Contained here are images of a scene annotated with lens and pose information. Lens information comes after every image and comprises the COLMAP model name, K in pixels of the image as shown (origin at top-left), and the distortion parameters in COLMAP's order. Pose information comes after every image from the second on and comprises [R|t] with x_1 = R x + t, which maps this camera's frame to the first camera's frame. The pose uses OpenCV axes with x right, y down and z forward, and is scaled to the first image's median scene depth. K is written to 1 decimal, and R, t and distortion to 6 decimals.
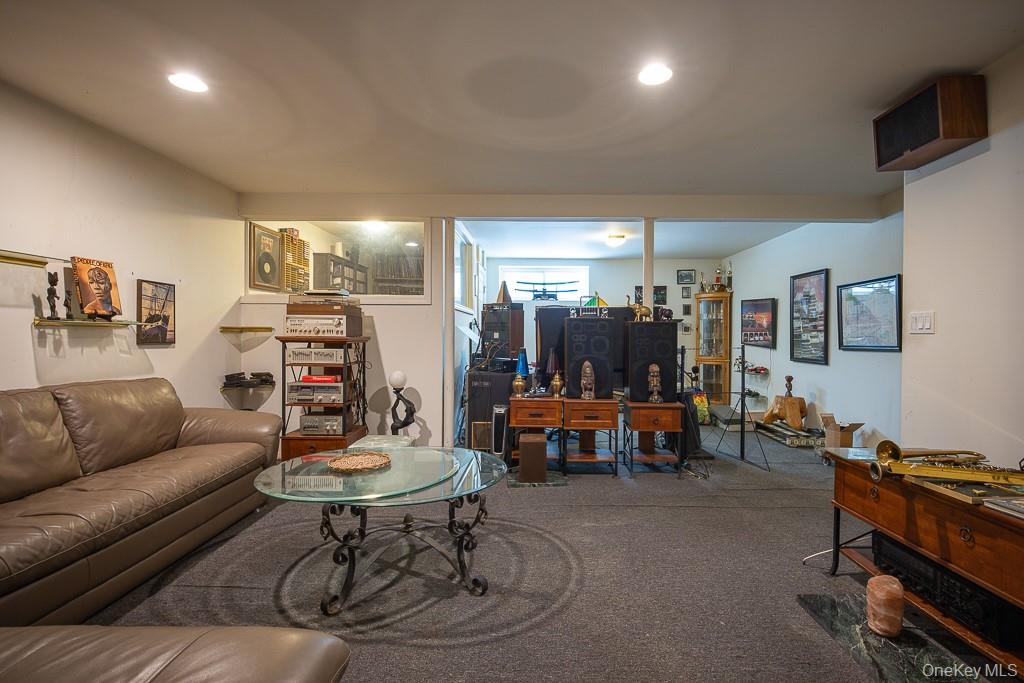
lens RADIAL K [[462.6, 0, 520.7], [0, 462.6, 339.1], [0, 0, 1]] dist [-0.000800, -0.000781]
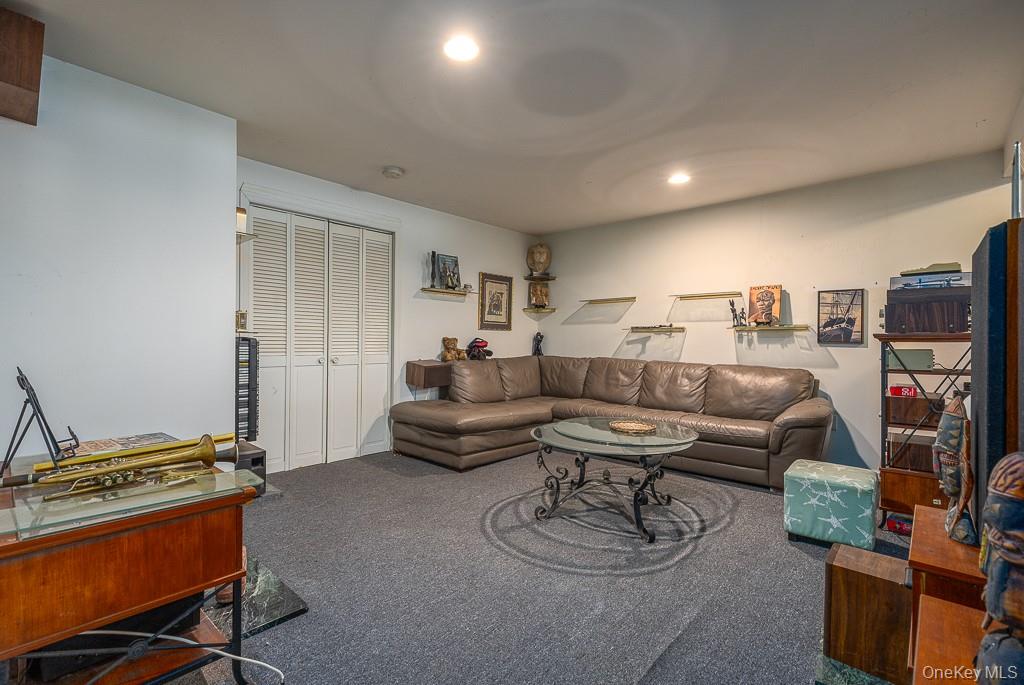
lens RADIAL K [[462.6, 0, 516.6], [0, 462.6, 342.5], [0, 0, 1]] dist [-0.000800, -0.000781]
pose [[-0.649439, -0.015316, -0.760259, 0.717488], [-0.020180, 0.999792, -0.002904, 0.032726], [0.760146, 0.013456, -0.649613, 1.323293]]
